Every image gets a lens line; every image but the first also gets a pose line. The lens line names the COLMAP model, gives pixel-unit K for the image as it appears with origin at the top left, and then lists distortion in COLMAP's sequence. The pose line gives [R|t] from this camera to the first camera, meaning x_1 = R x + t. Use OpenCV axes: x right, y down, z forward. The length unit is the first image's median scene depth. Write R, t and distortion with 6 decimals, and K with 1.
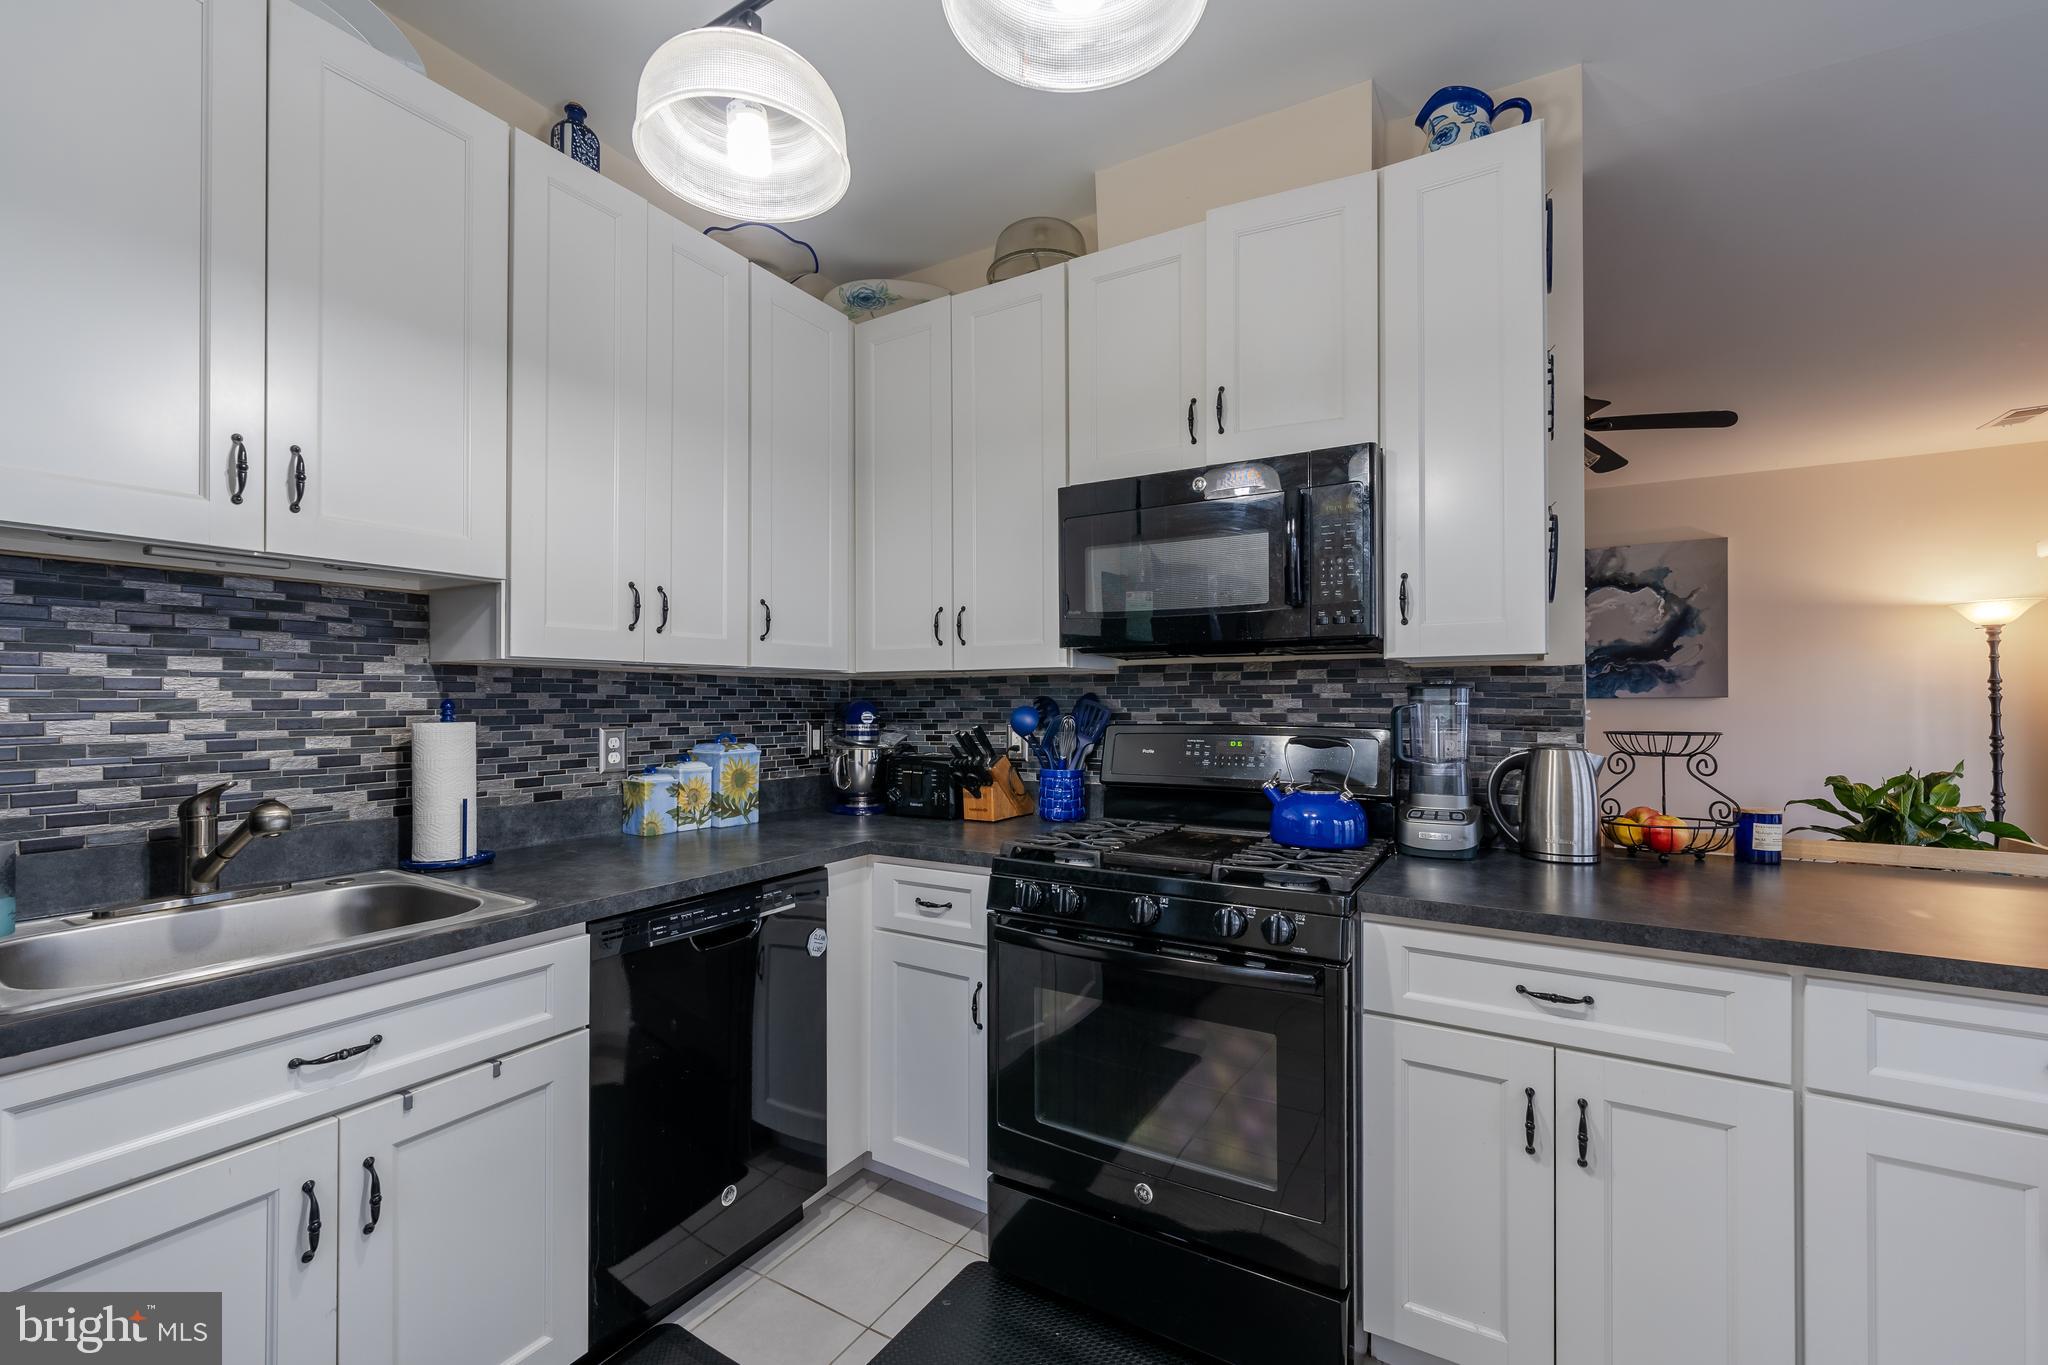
lens RADIAL K [[845.2, 0, 1015.4], [0, 845.2, 685.3], [0, 0, 1]] dist [0.001392, -0.000897]
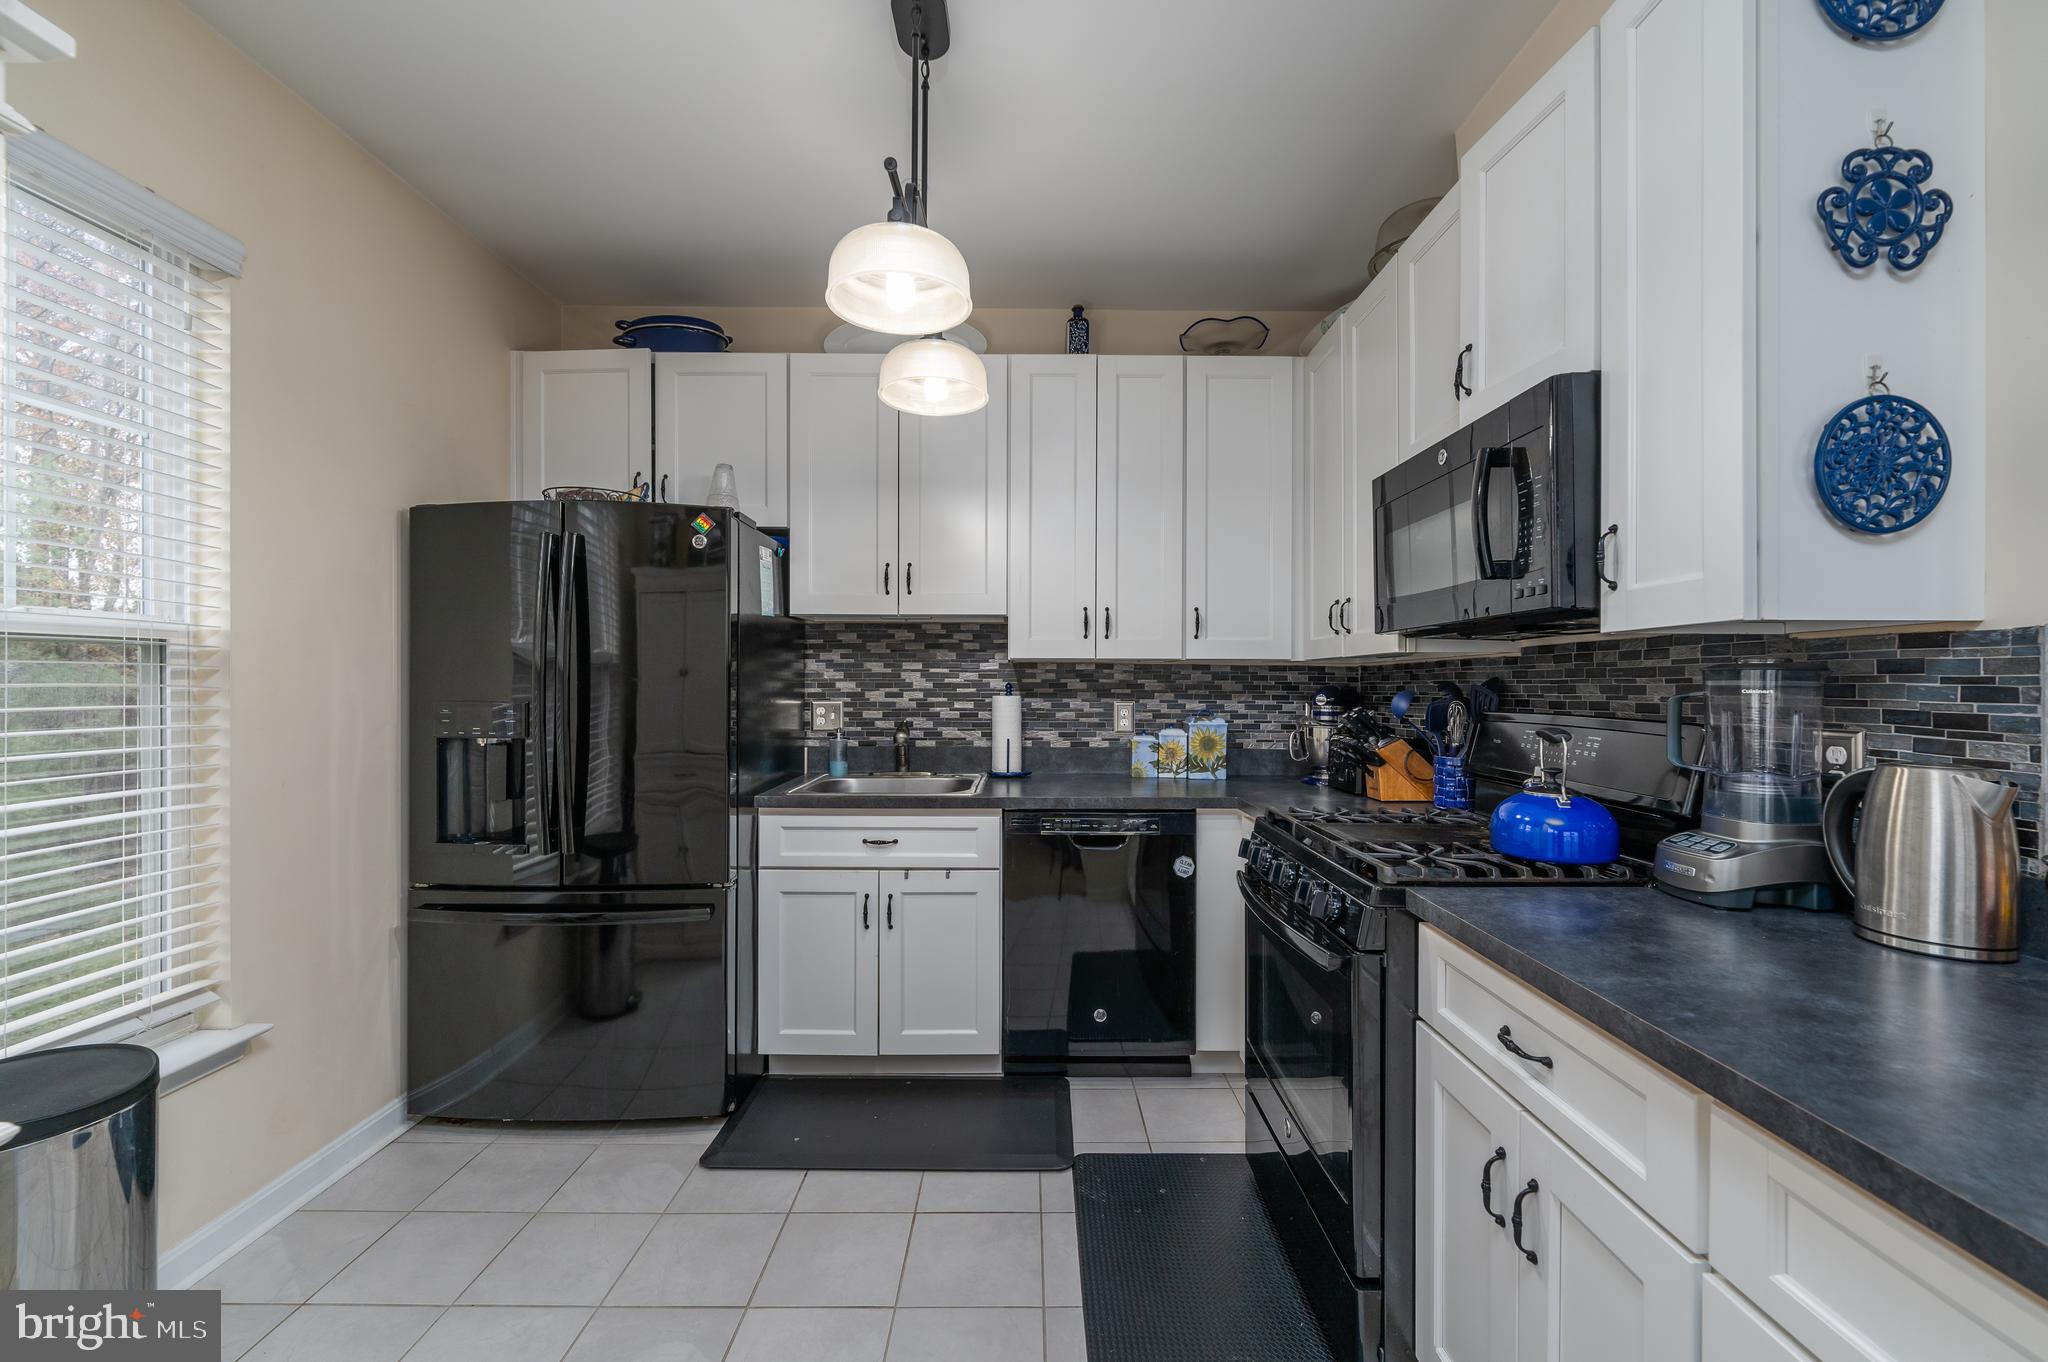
lens RADIAL K [[807.9, 0, 1028.5], [0, 807.9, 677.5], [0, 0, 1]] dist [0.002806, 0.000051]
pose [[0.532965, -0.003498, -0.846130, 0.715737], [0.011140, 0.999934, 0.002884, 0.001285], [0.846064, -0.010963, 0.532969, 0.122323]]
